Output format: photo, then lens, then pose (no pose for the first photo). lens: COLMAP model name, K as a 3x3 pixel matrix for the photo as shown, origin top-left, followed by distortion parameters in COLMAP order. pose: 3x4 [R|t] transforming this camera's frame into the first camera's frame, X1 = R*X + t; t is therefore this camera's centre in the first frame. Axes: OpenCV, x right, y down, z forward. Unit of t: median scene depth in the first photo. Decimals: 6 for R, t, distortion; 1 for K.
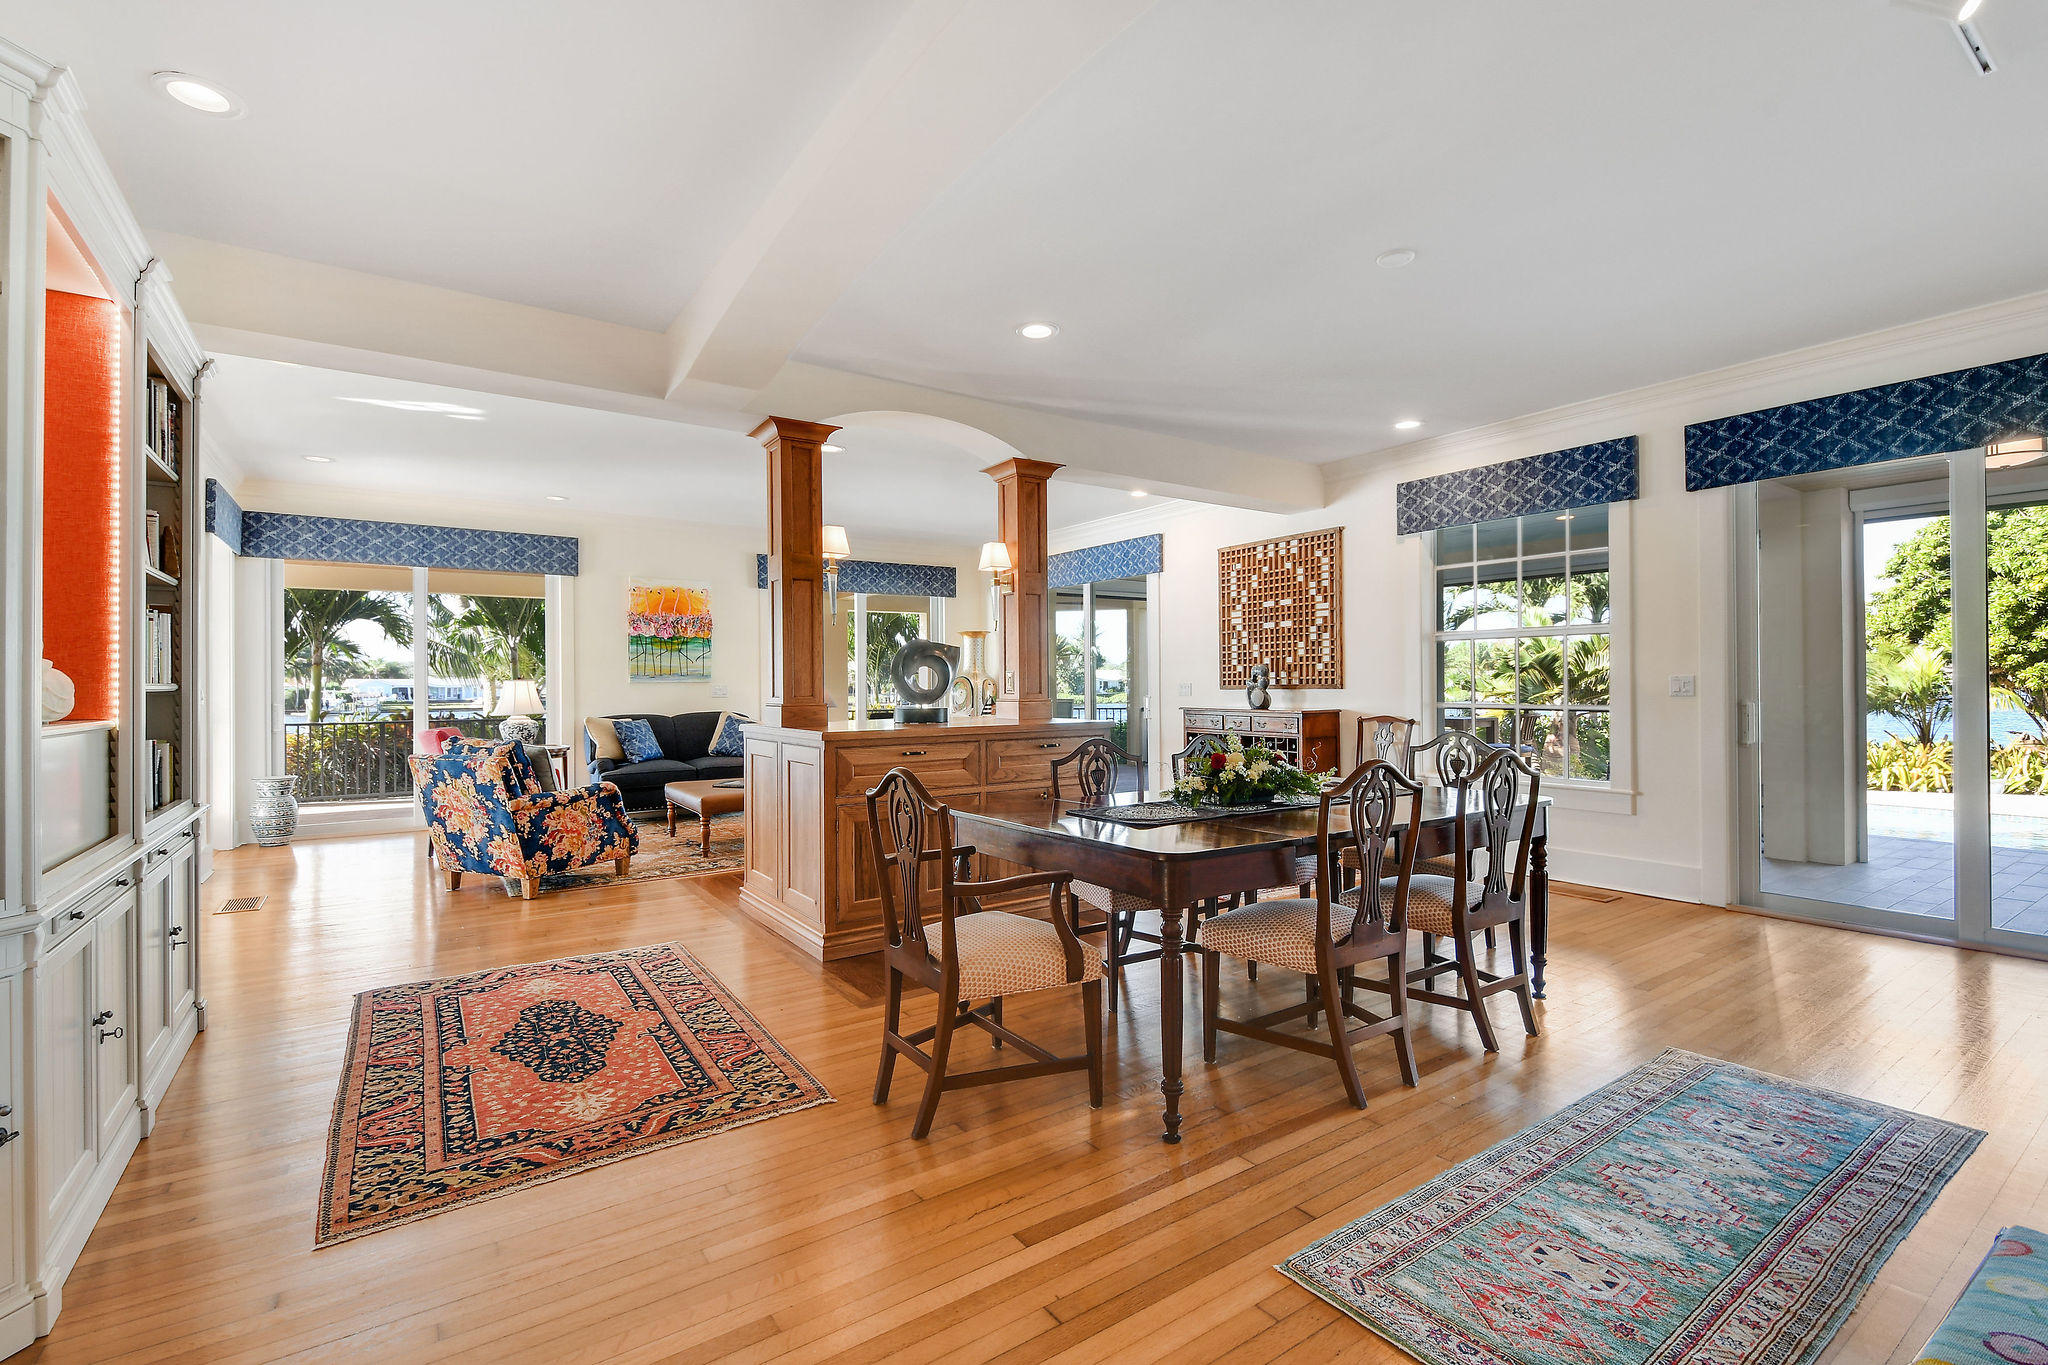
lens RADIAL K [[908.4, 0, 1024.0], [0, 908.4, 682.5], [0, 0, 1]] dist [0.000112, 0.000108]
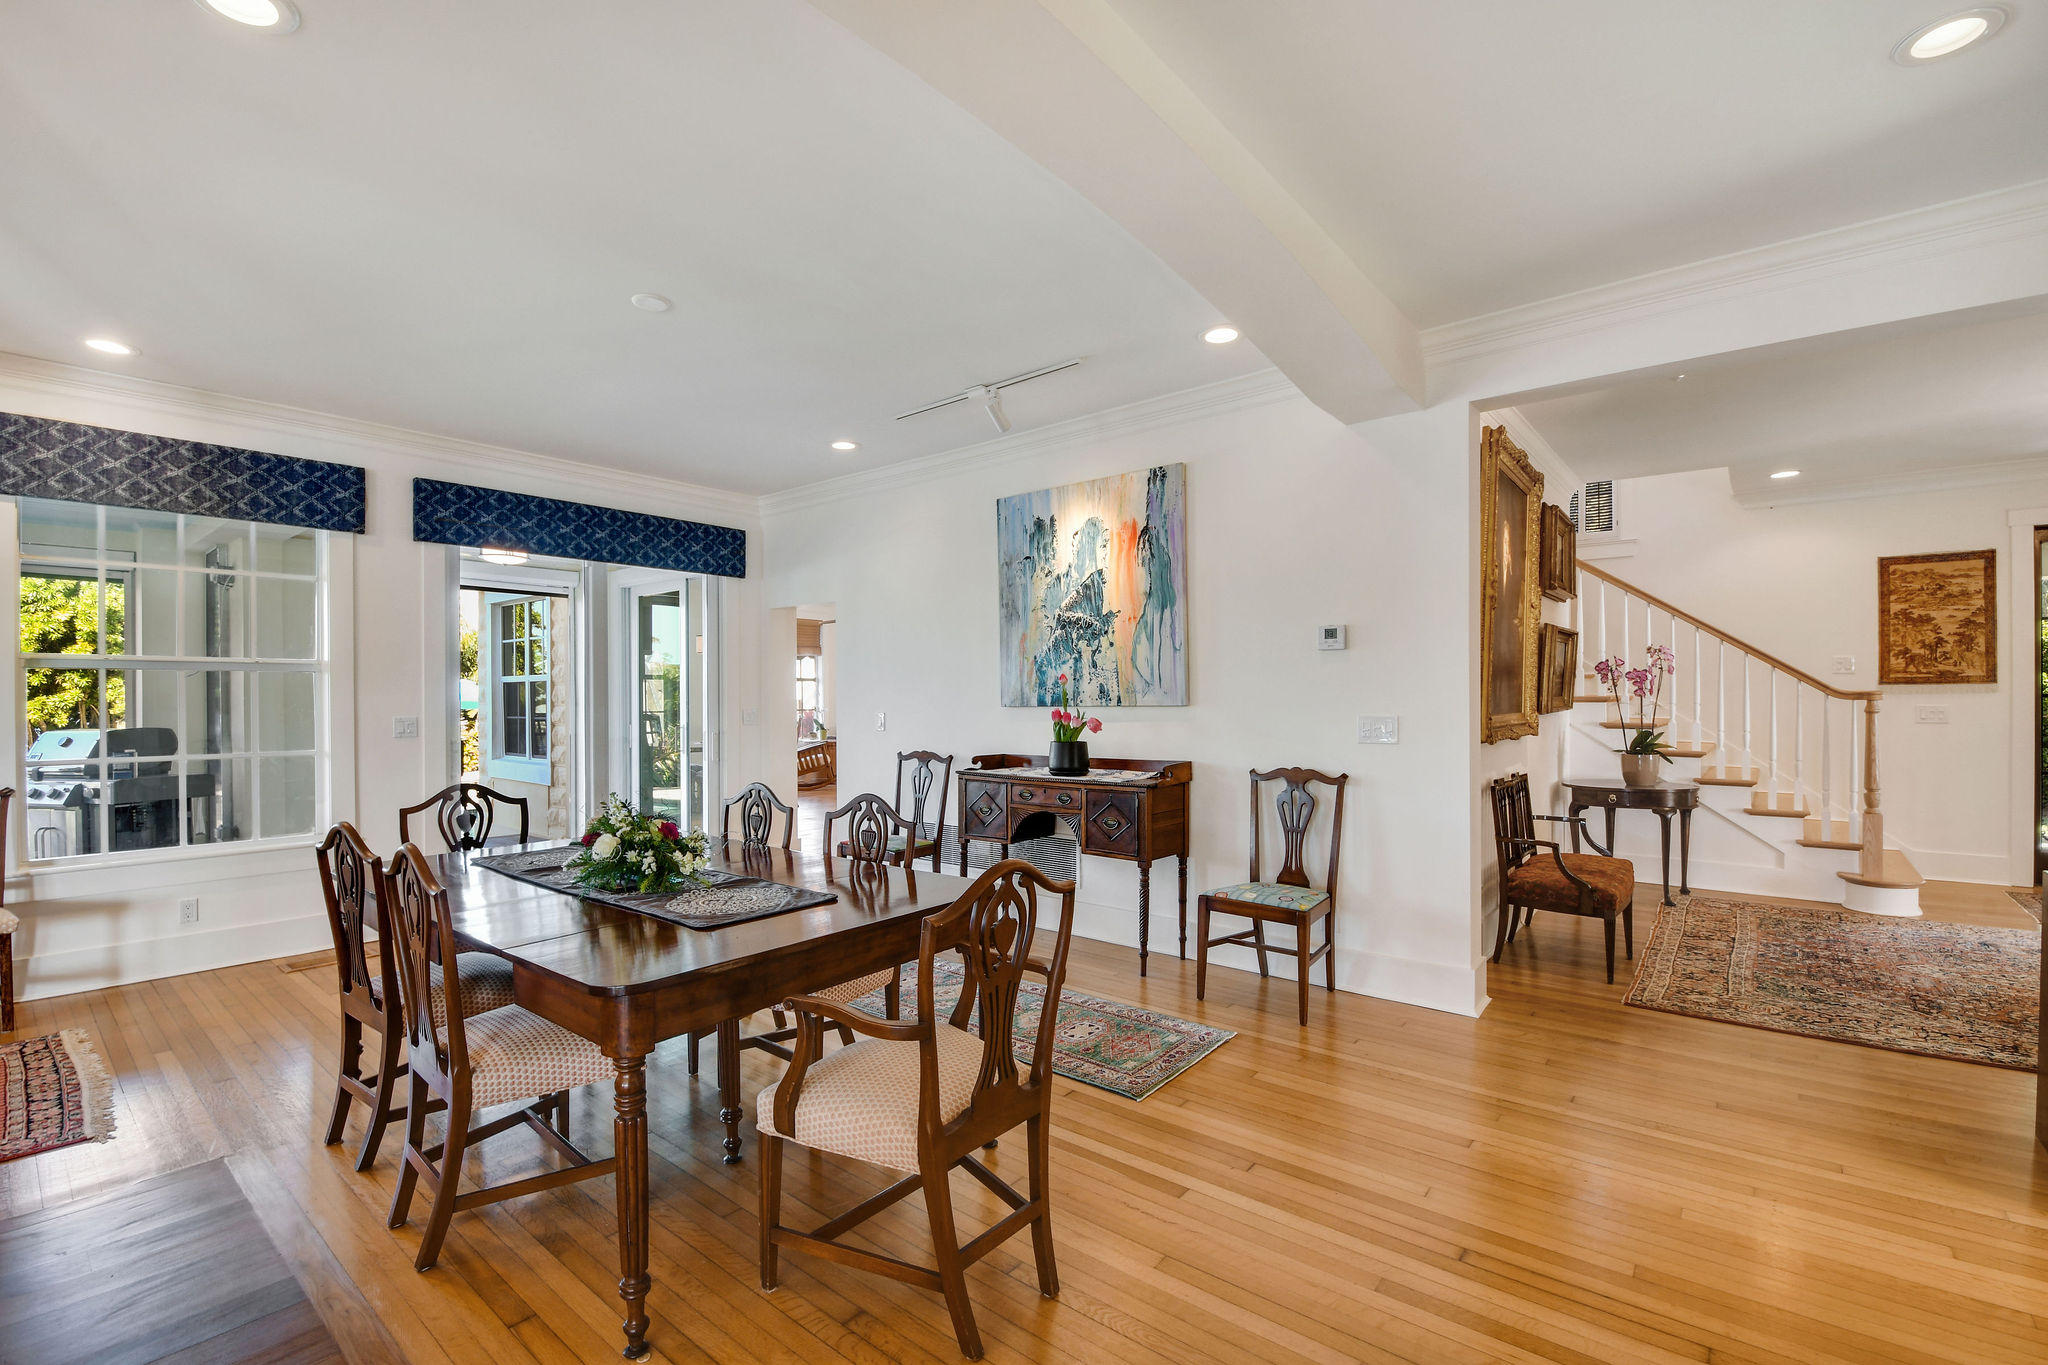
lens RADIAL K [[902.3, 0, 1007.6], [0, 902.3, 710.5], [0, 0, 1]] dist [-0.000382, -0.015602]
pose [[-0.266751, -0.005408, 0.963750, -0.443953], [0.004525, 0.999966, 0.006864, -0.019056], [-0.963755, 0.006192, -0.266717, 0.620657]]
